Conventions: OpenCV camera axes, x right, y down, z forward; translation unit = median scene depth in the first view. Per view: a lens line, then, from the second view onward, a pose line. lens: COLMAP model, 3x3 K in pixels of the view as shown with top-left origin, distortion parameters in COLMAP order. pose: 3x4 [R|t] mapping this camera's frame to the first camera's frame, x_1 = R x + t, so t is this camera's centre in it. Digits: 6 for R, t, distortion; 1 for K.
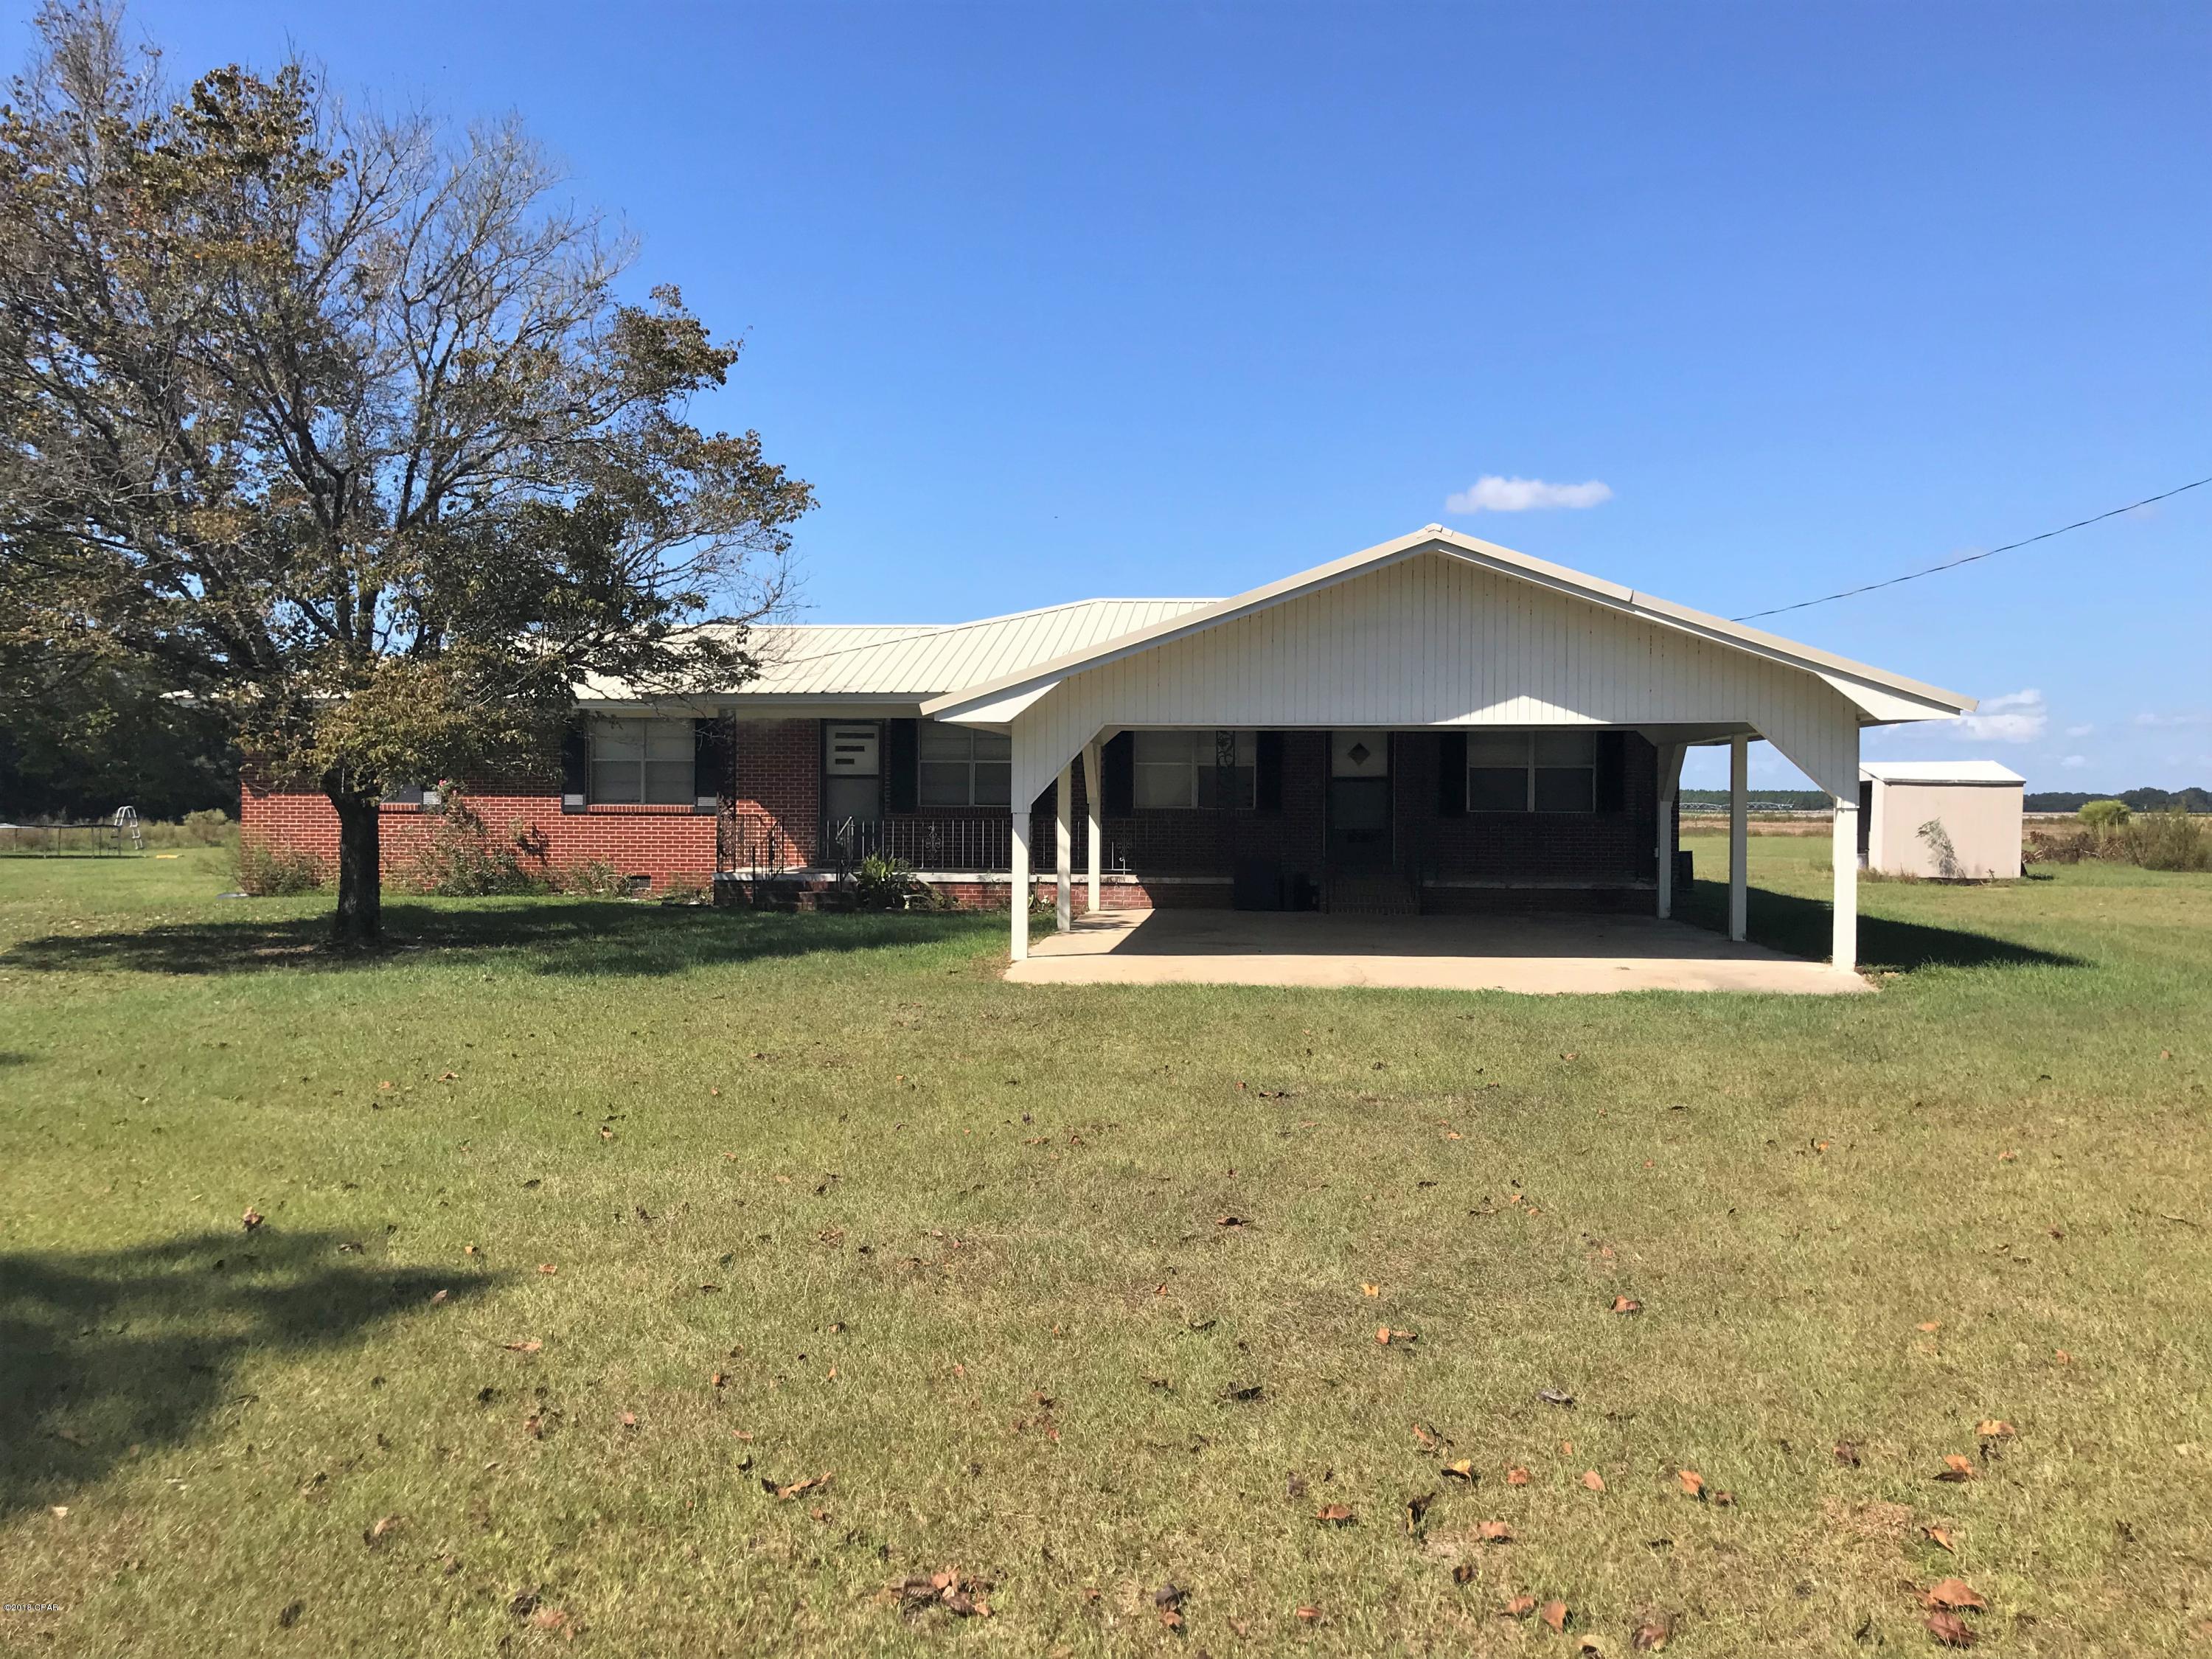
lens RADIAL K [[1827.6, 0, 1106.0], [0, 1827.6, 829.5], [0, 0, 1]] dist [-0.002951, 0.003066]
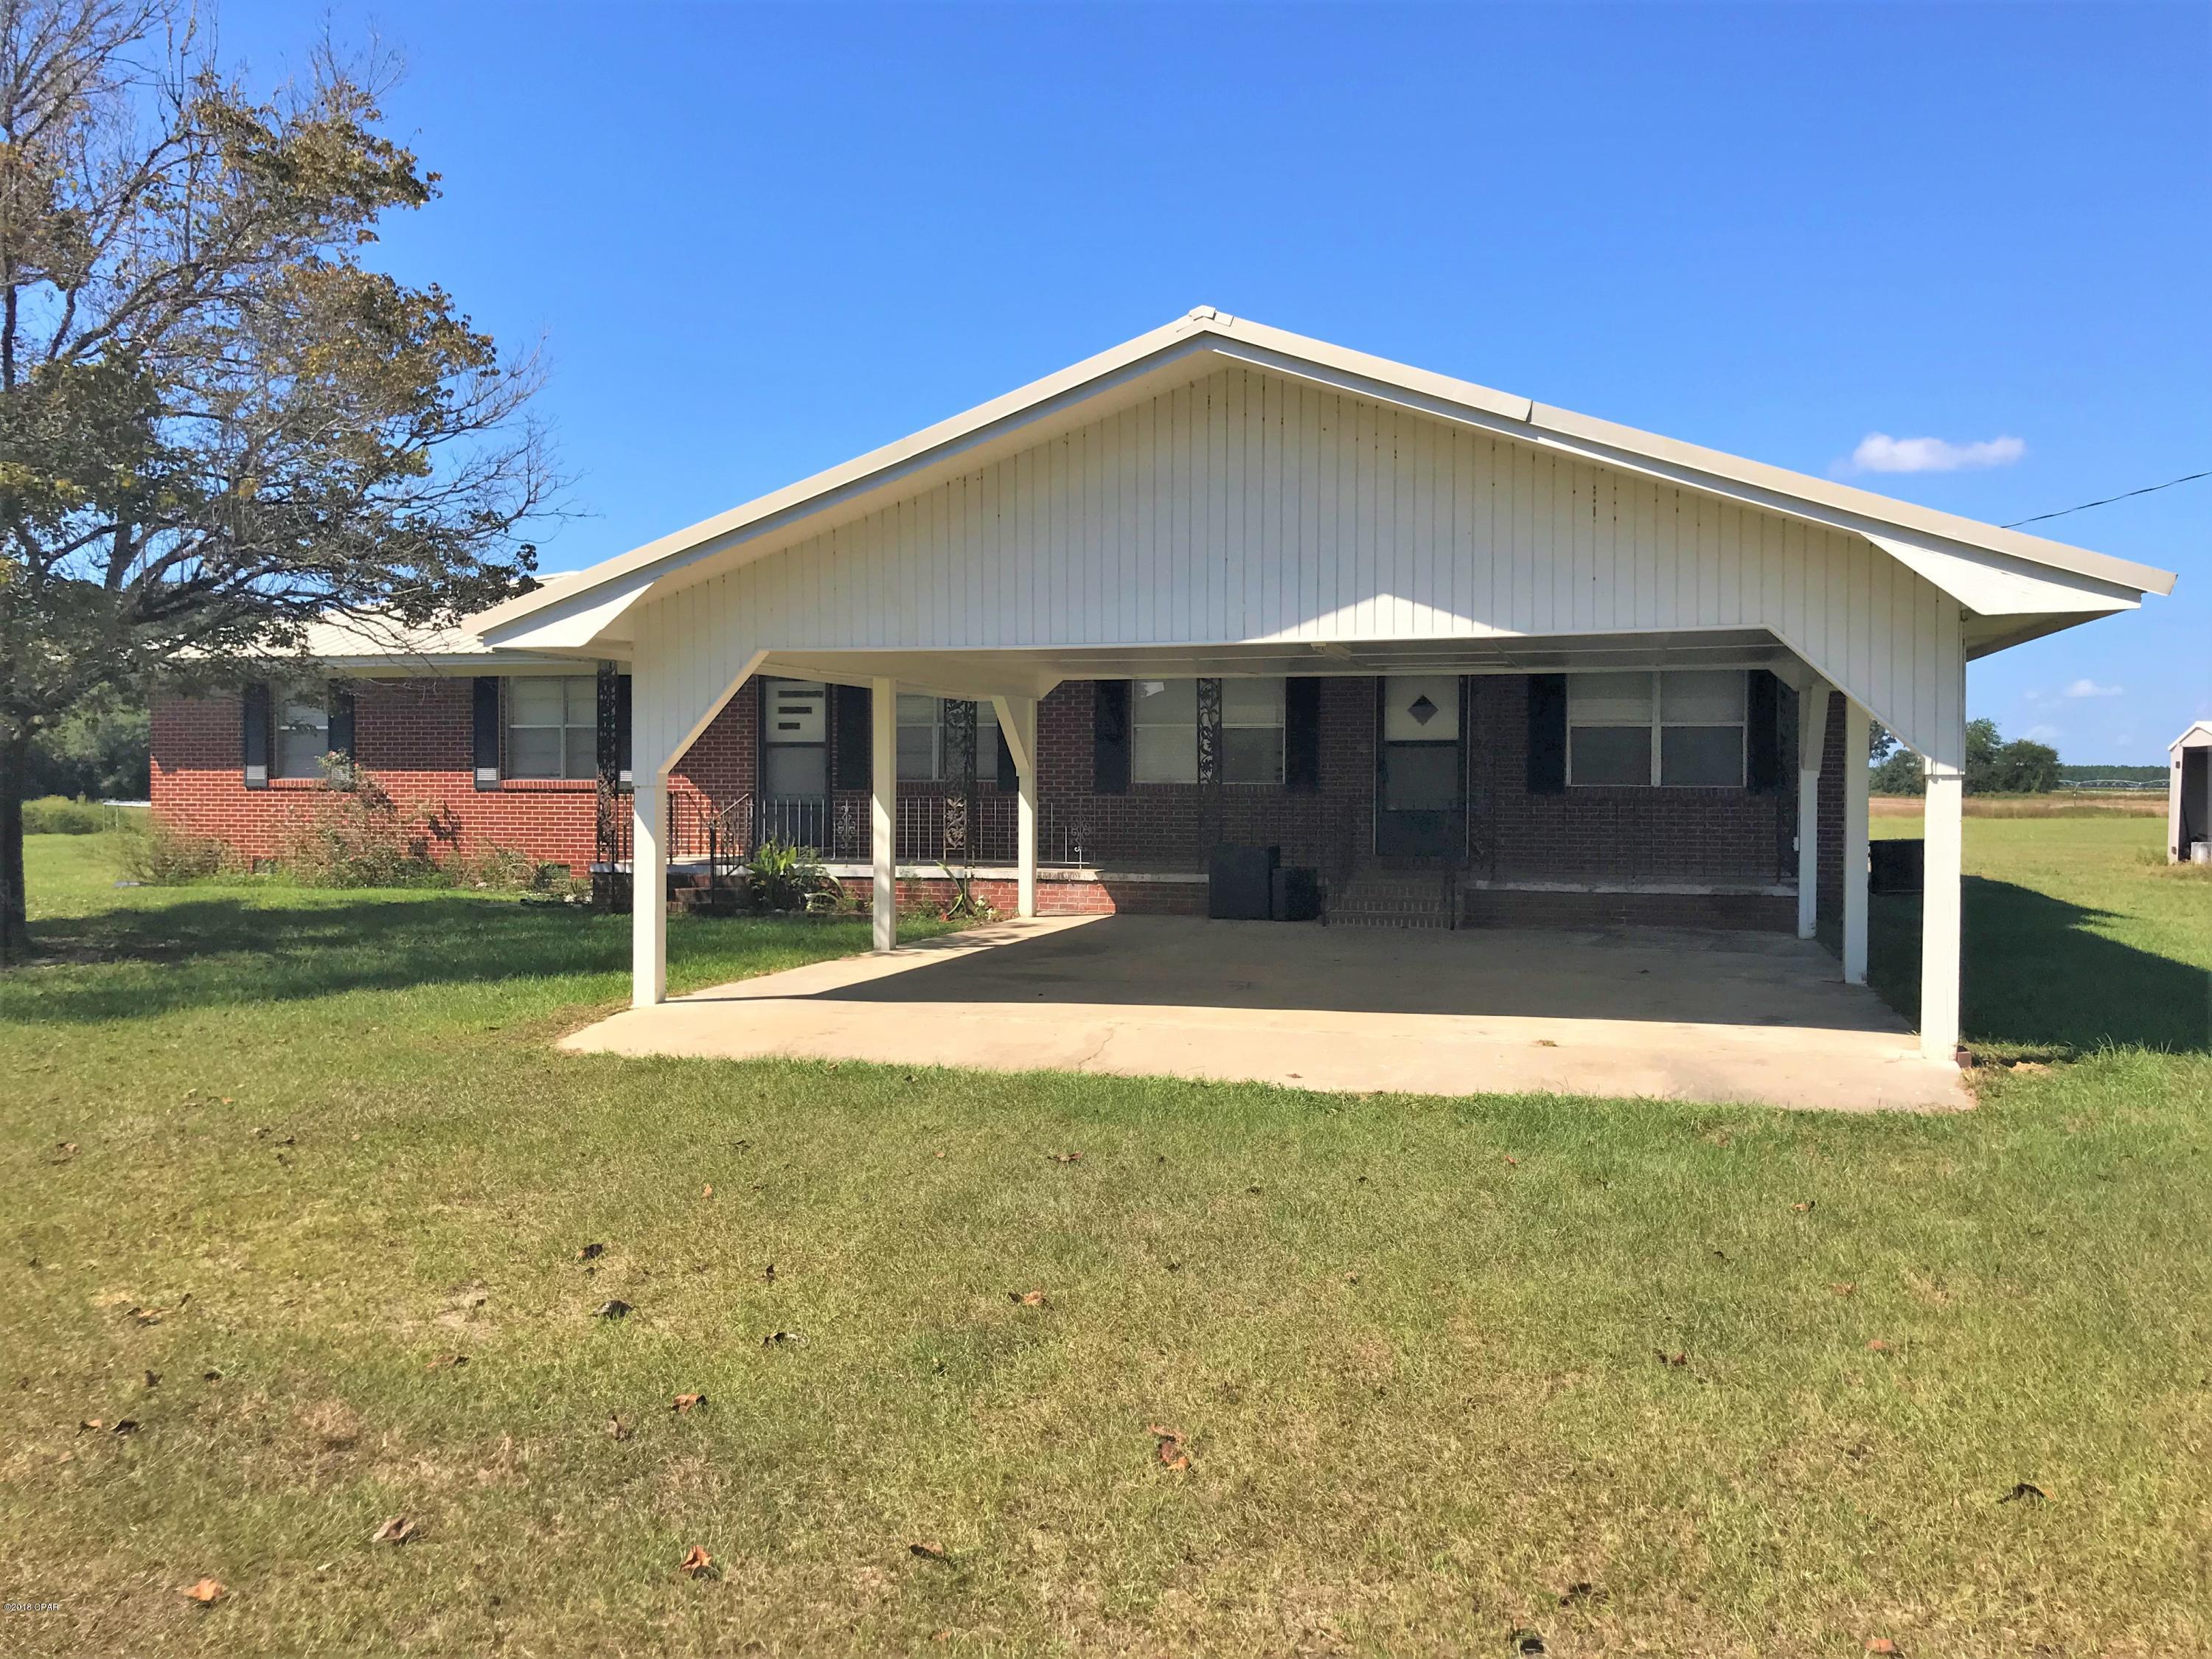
lens RADIAL K [[1815.0, 0, 1106.4], [0, 1815.0, 863.1], [0, 0, 1]] dist [-0.001186, 0.001779]
pose [[0.980474, 0.006447, -0.196543, 0.173161], [-0.000341, 0.999517, 0.031087, -0.001519], [0.196648, -0.030413, 0.980002, 0.259757]]
